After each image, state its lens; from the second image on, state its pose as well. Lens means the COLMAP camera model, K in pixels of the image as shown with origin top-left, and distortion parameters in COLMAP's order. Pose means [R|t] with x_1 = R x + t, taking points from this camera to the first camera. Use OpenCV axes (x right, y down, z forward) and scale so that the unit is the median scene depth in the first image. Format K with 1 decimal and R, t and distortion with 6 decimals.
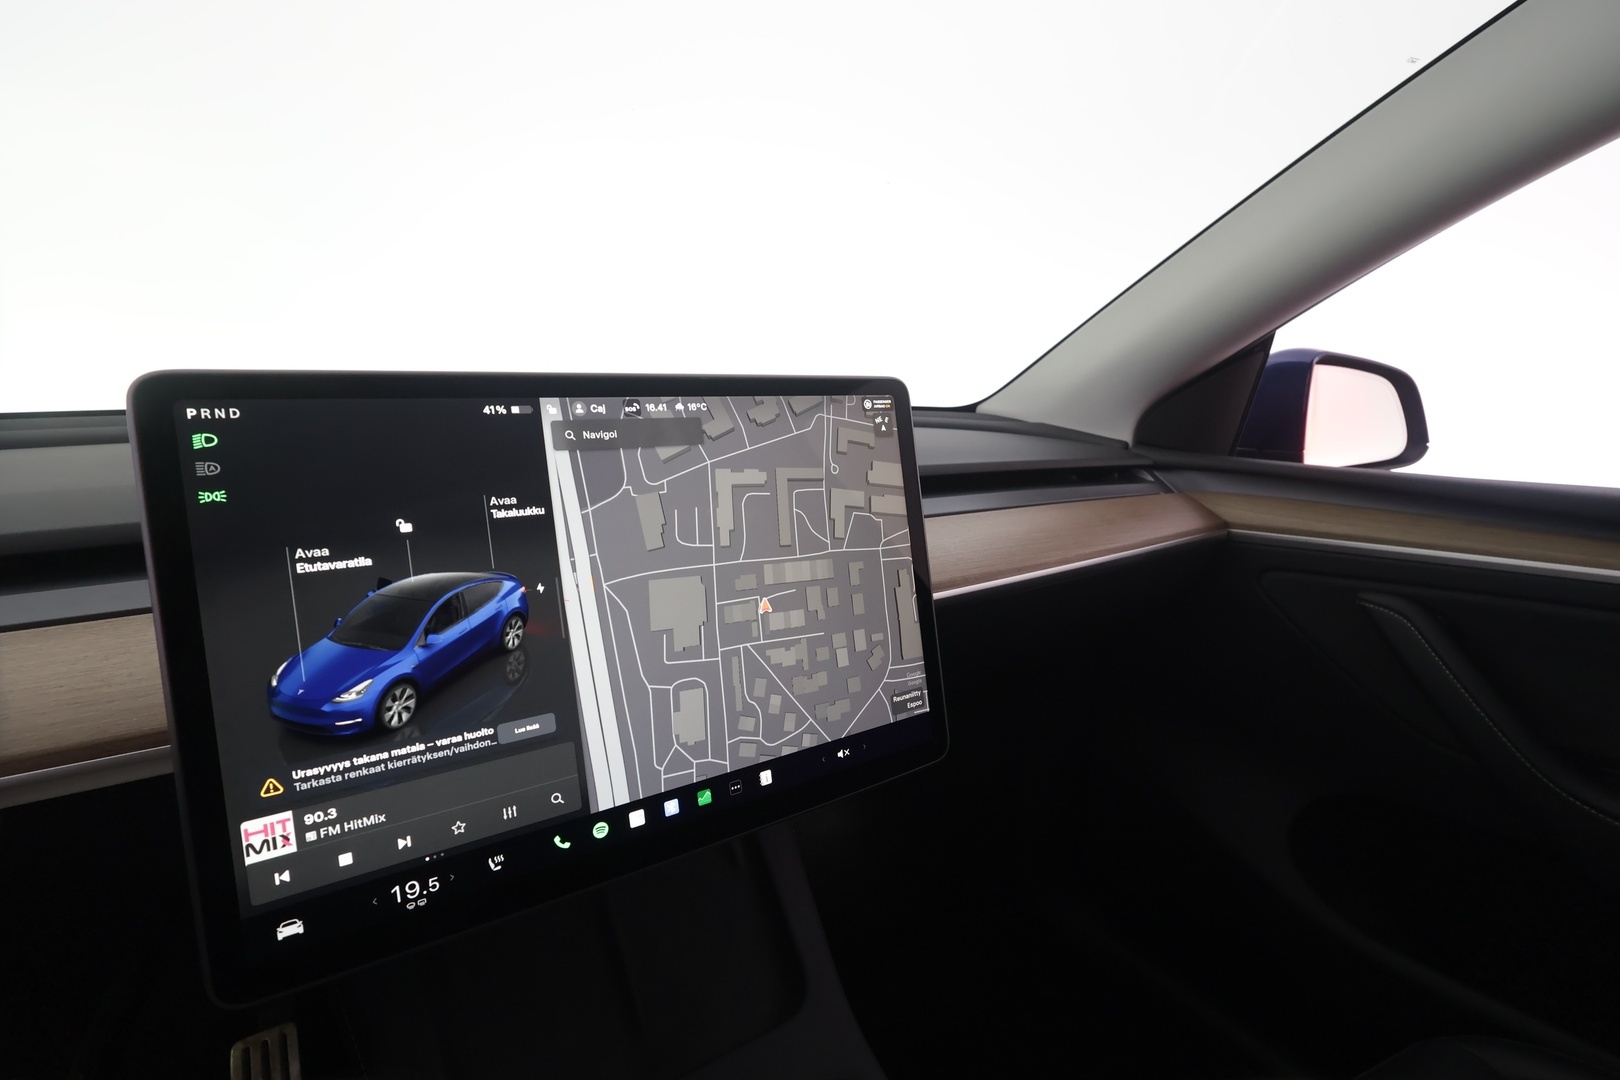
lens RADIAL K [[748.8, 0, 807.7], [0, 748.8, 543.0], [0, 0, 1]] dist [0.000560, 0.001678]
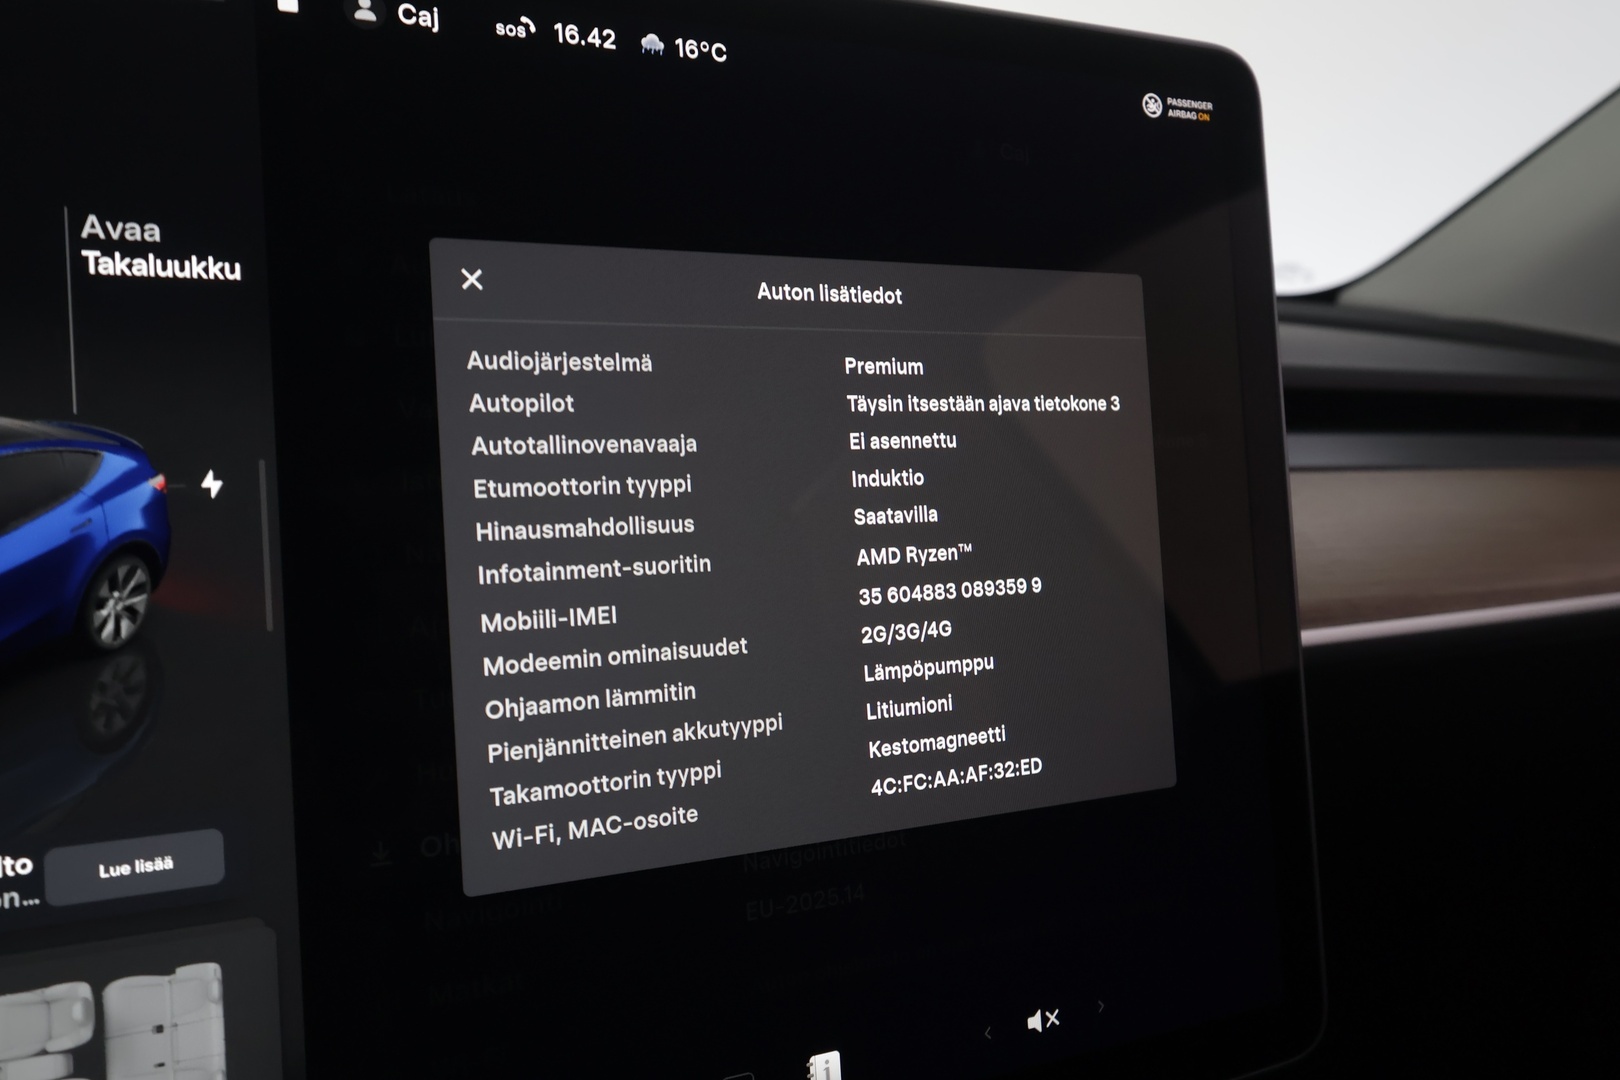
lens RADIAL K [[1266.8, 0, 808.4], [0, 1266.8, 536.4], [0, 0, 1]] dist [0.001752, 0.006440]
pose [[0.989472, 0.051939, -0.135084, 0.005926], [-0.057591, 0.997606, -0.038277, 0.085654], [0.132772, 0.045653, 0.990095, 0.412739]]
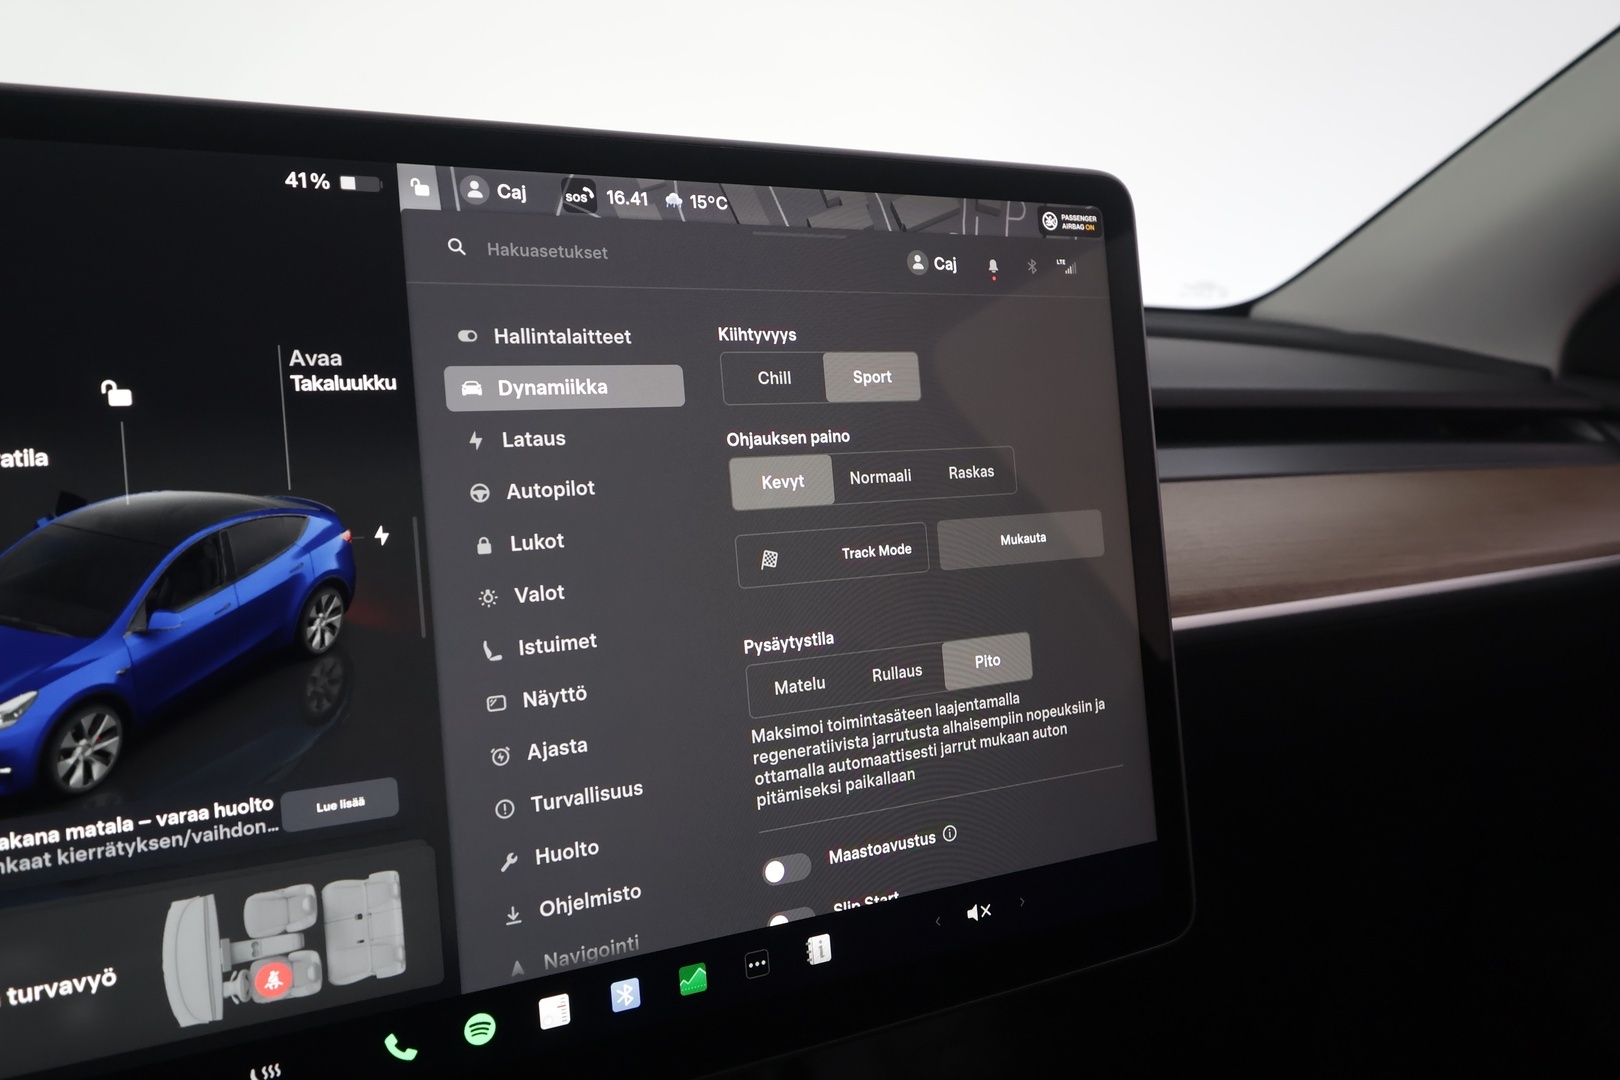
lens RADIAL K [[1266.8, 0, 807.8], [0, 1266.8, 540.7], [0, 0, 1]] dist [0.001752, 0.006440]
pose [[0.994123, 0.032030, -0.103405, 0.015977], [-0.035055, 0.999005, -0.027569, 0.071974], [0.102419, 0.031032, 0.994257, 0.168588]]
